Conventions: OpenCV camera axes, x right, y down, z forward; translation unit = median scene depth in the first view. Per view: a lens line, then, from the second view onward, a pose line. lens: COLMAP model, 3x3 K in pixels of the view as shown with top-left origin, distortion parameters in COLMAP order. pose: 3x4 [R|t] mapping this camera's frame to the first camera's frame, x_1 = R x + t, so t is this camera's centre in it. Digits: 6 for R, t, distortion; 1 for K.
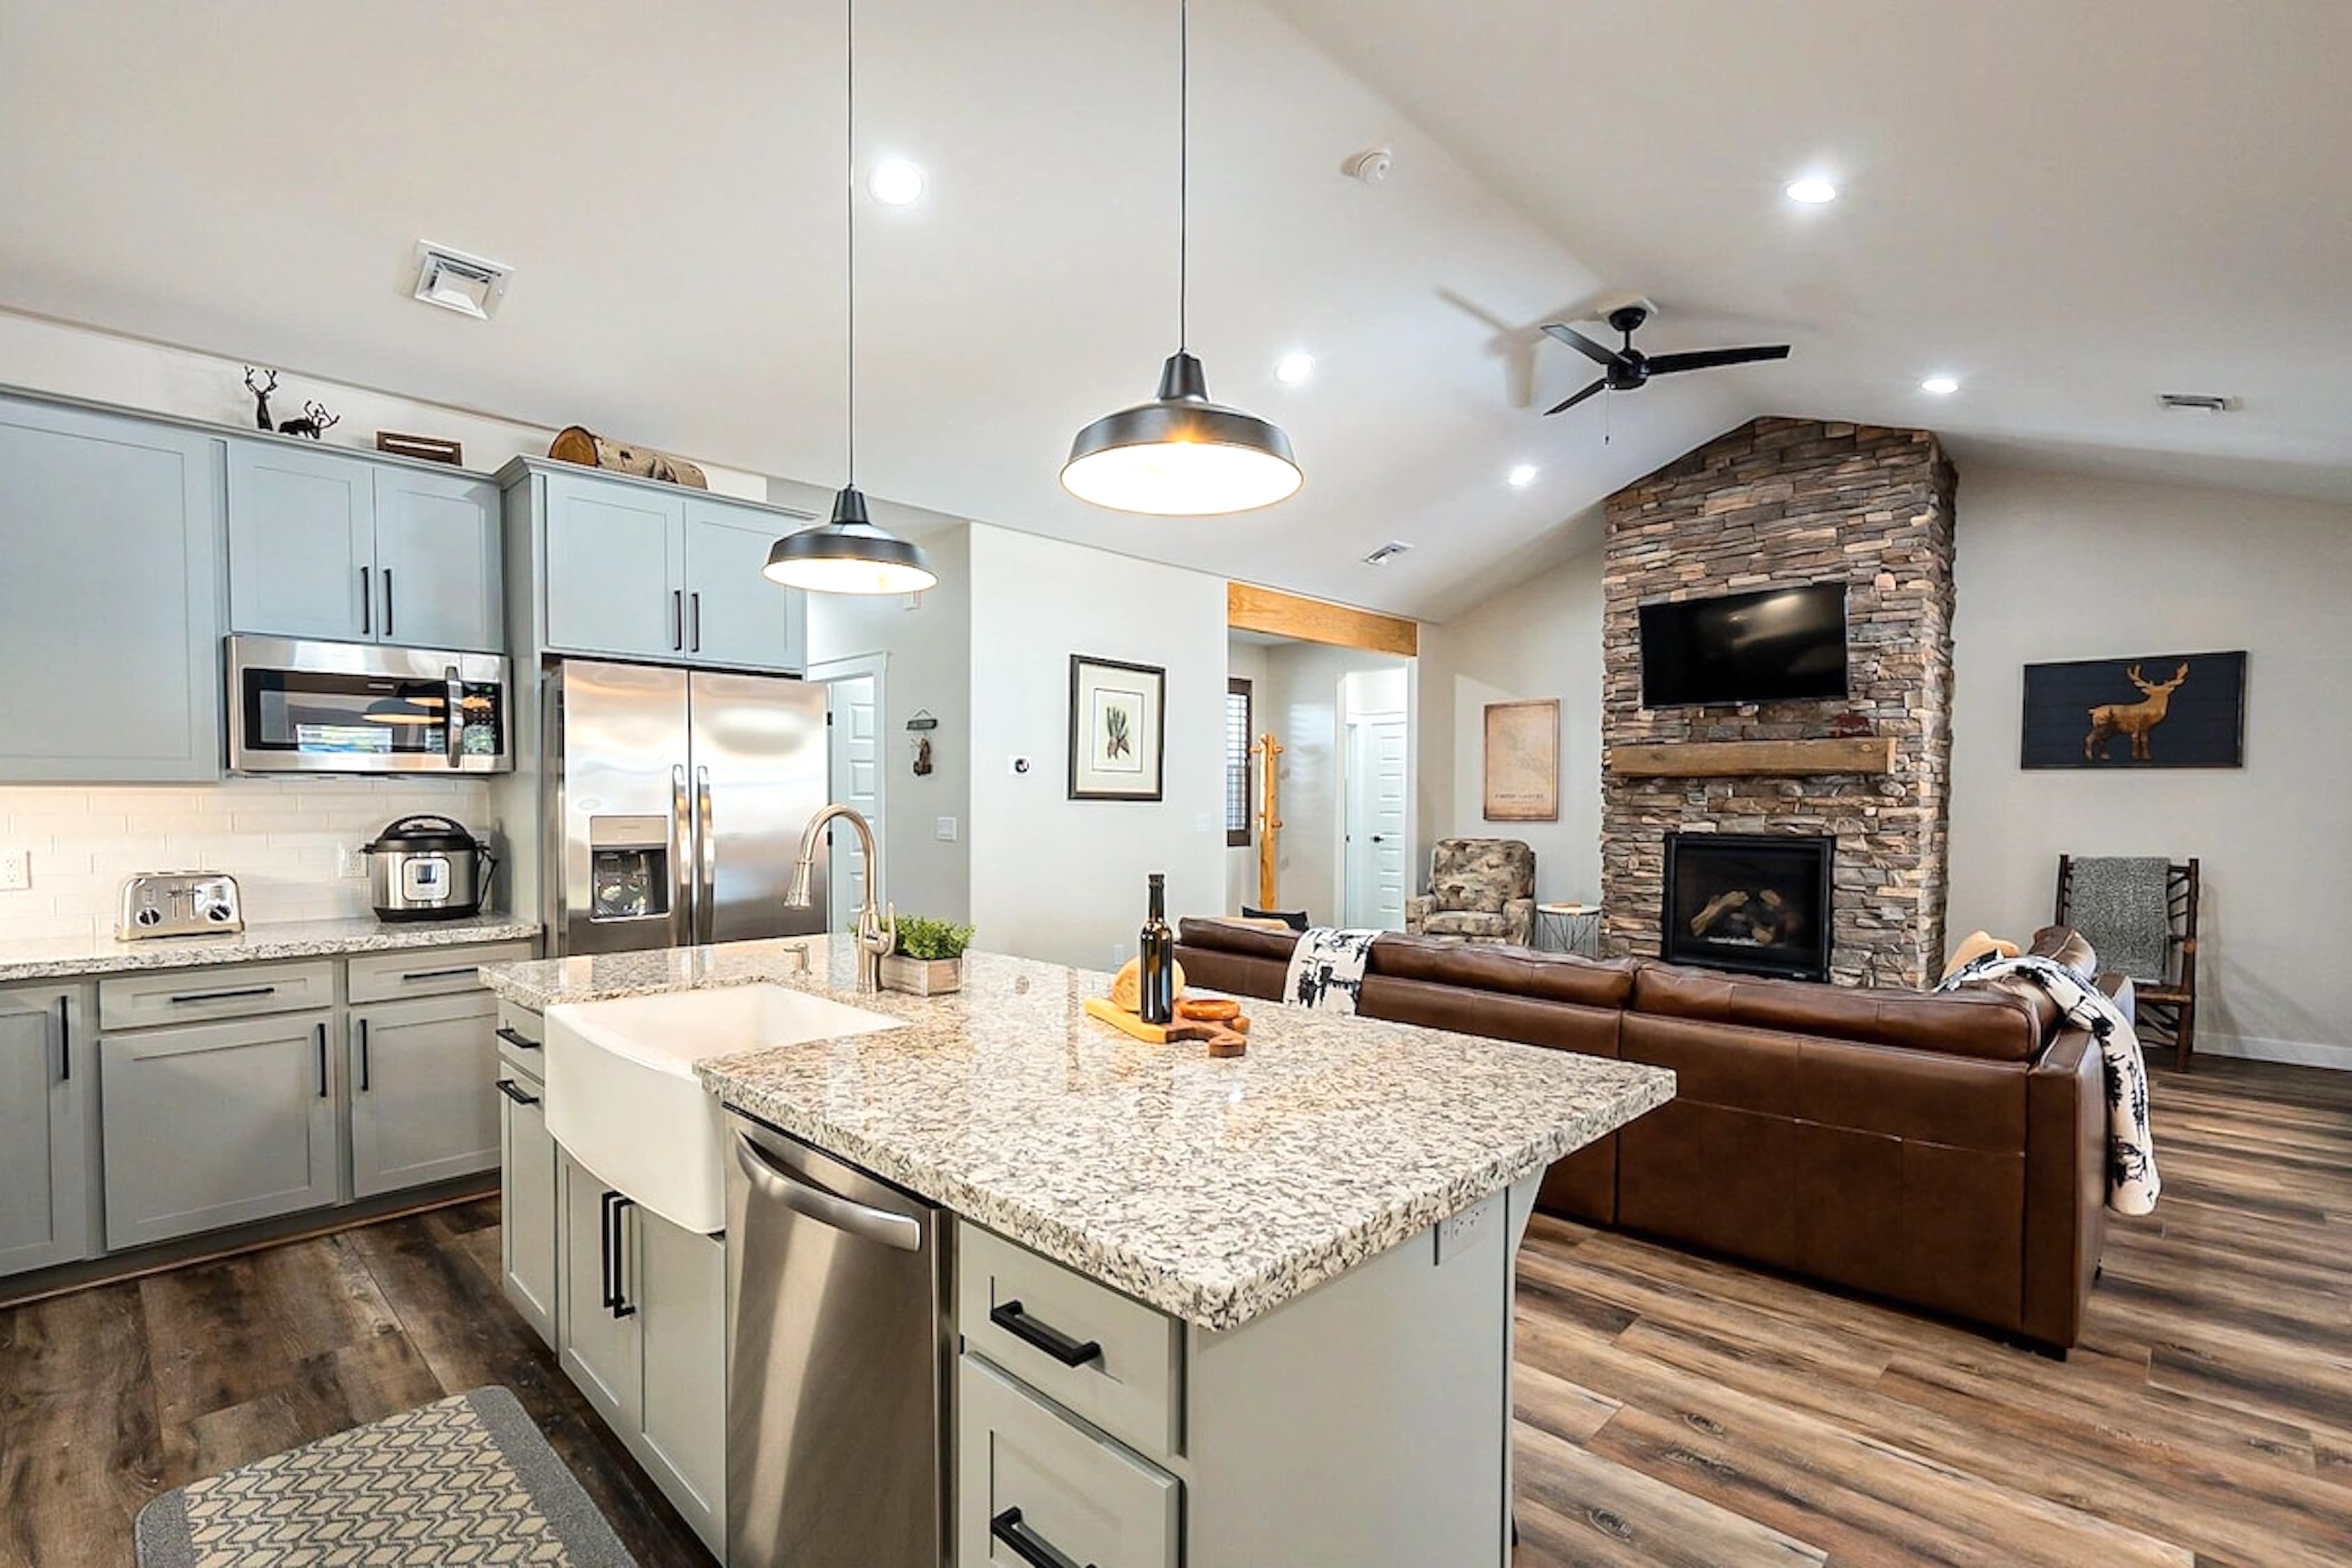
lens RADIAL K [[1082.6, 0, 1177.2], [0, 1082.6, 796.3], [0, 0, 1]] dist [-0.004462, 0.000005]
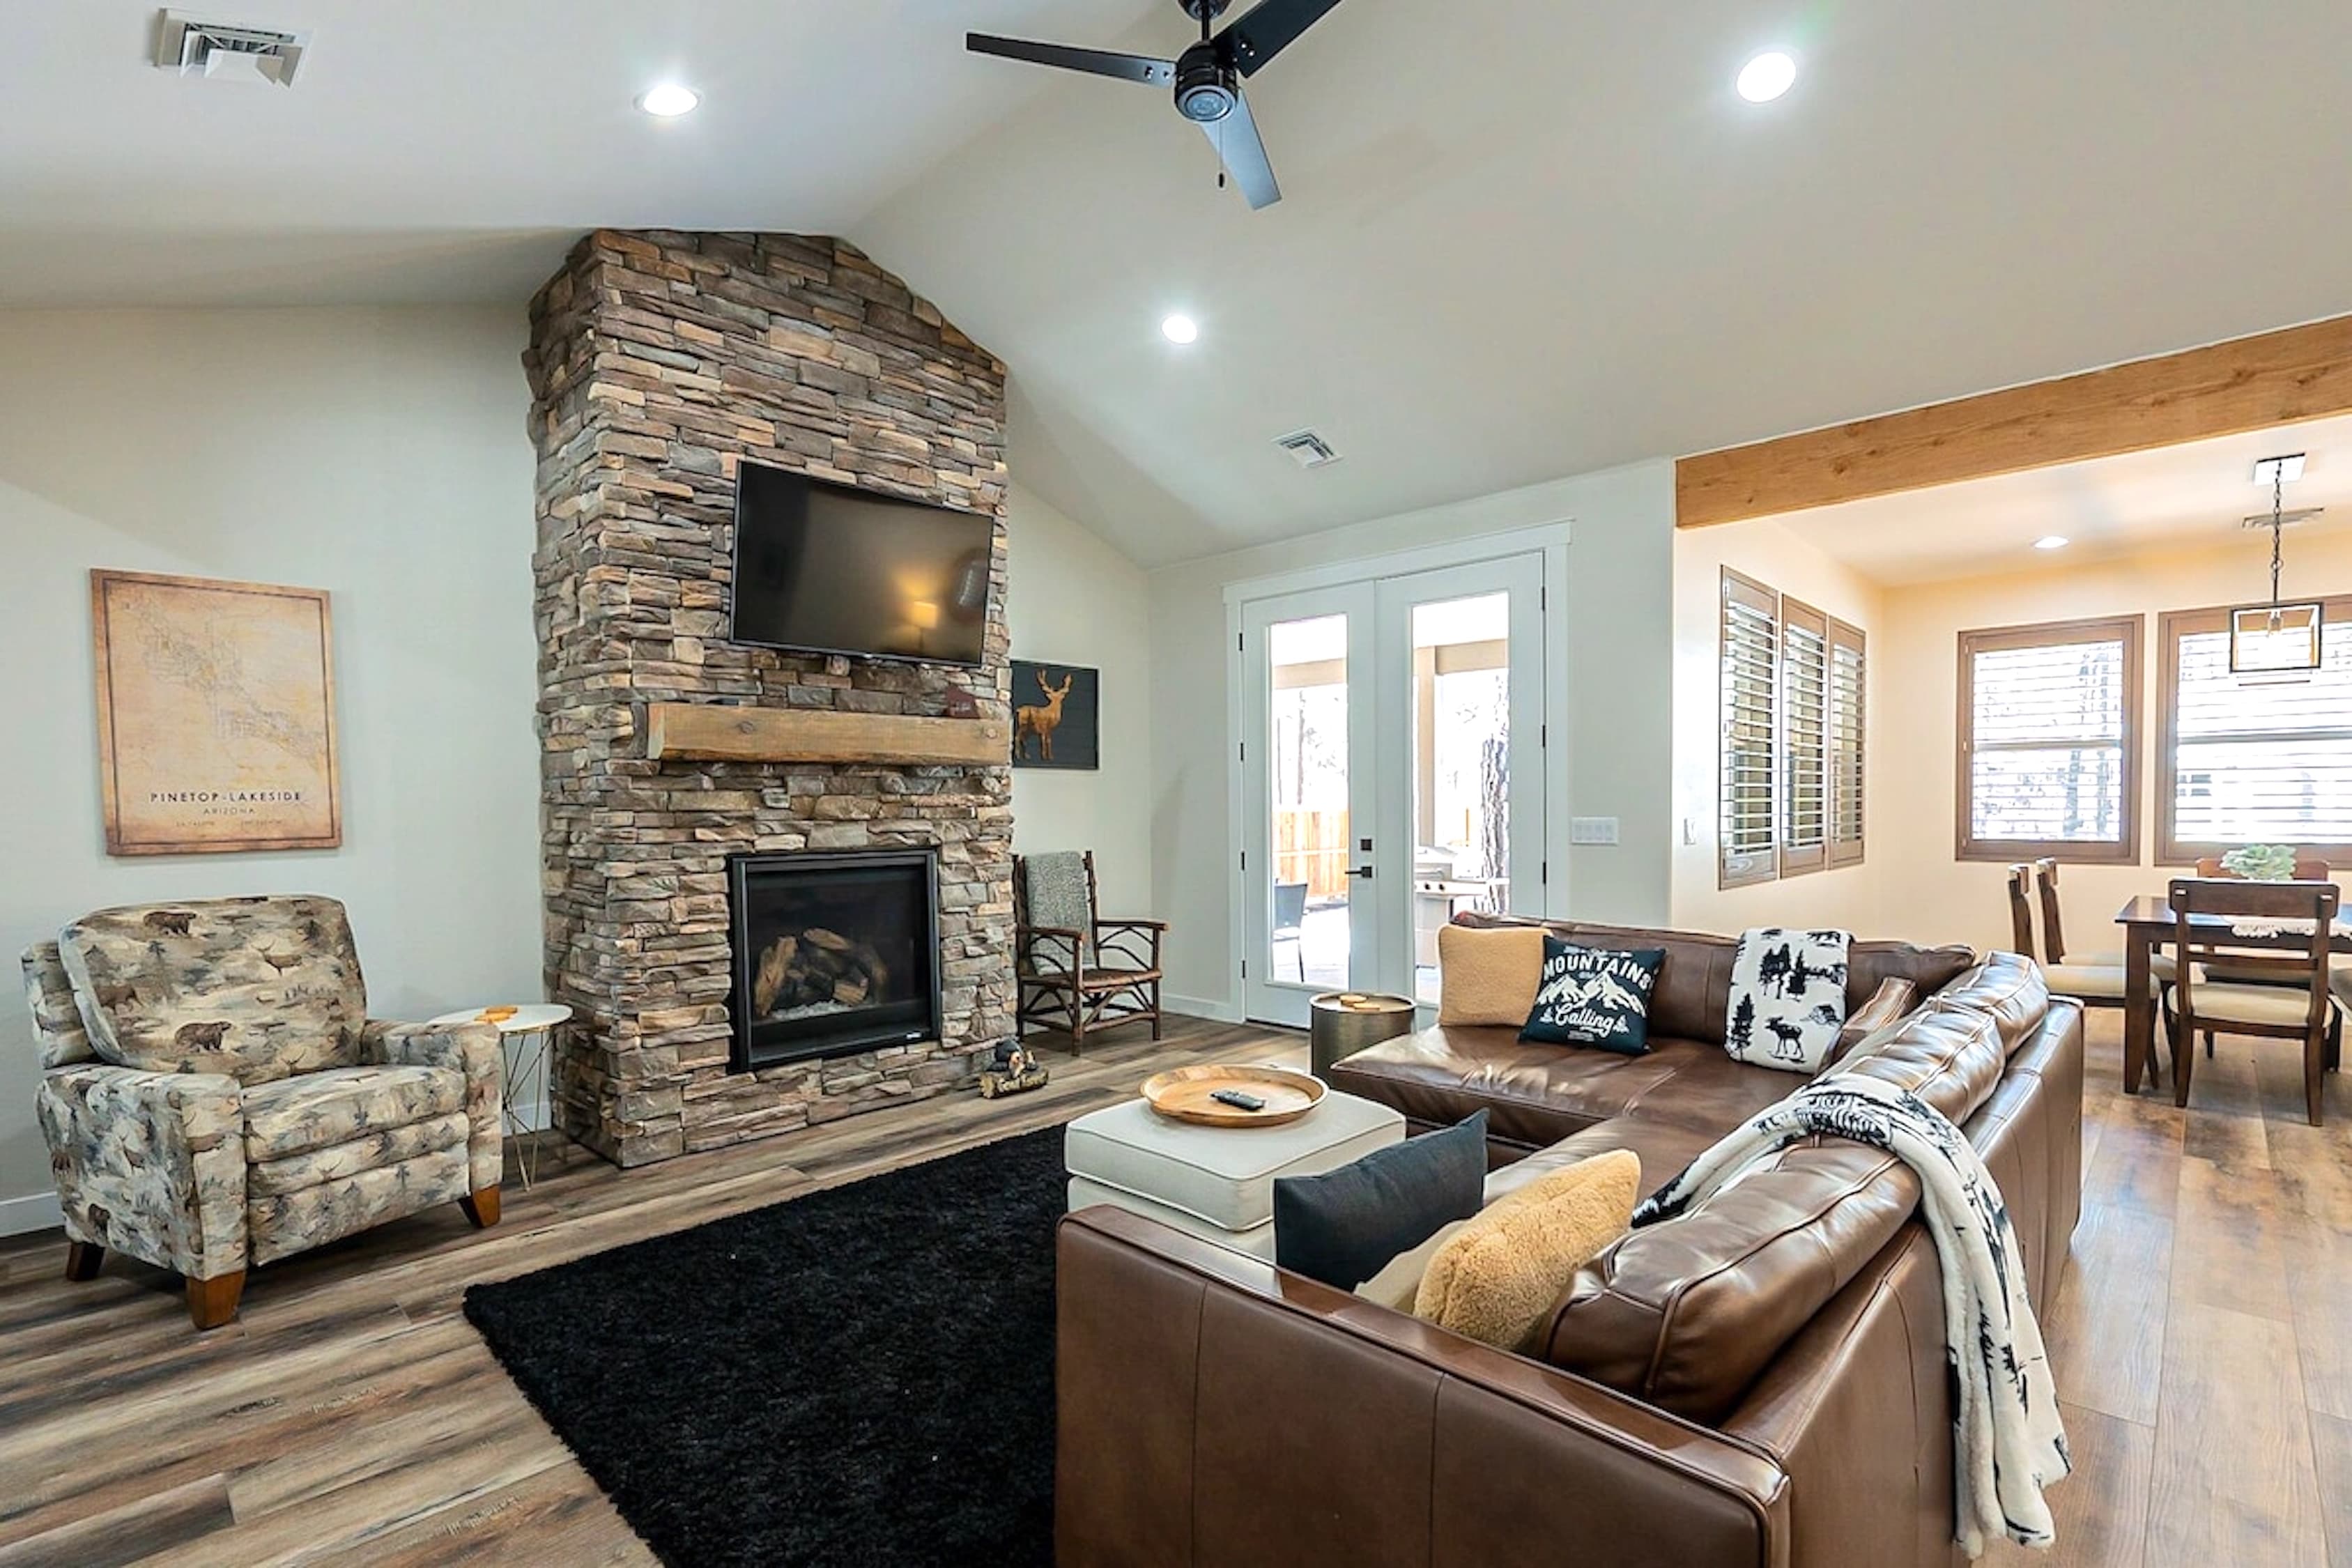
lens RADIAL K [[1082.6, 0, 1195.2], [0, 1082.6, 831.9], [0, 0, 1]] dist [-0.004462, 0.000005]
pose [[-0.001335, -0.029623, 0.999560, -0.151668], [0.008025, 0.999529, 0.029632, 0.005439], [-0.999967, 0.008061, -0.001096, 0.762394]]
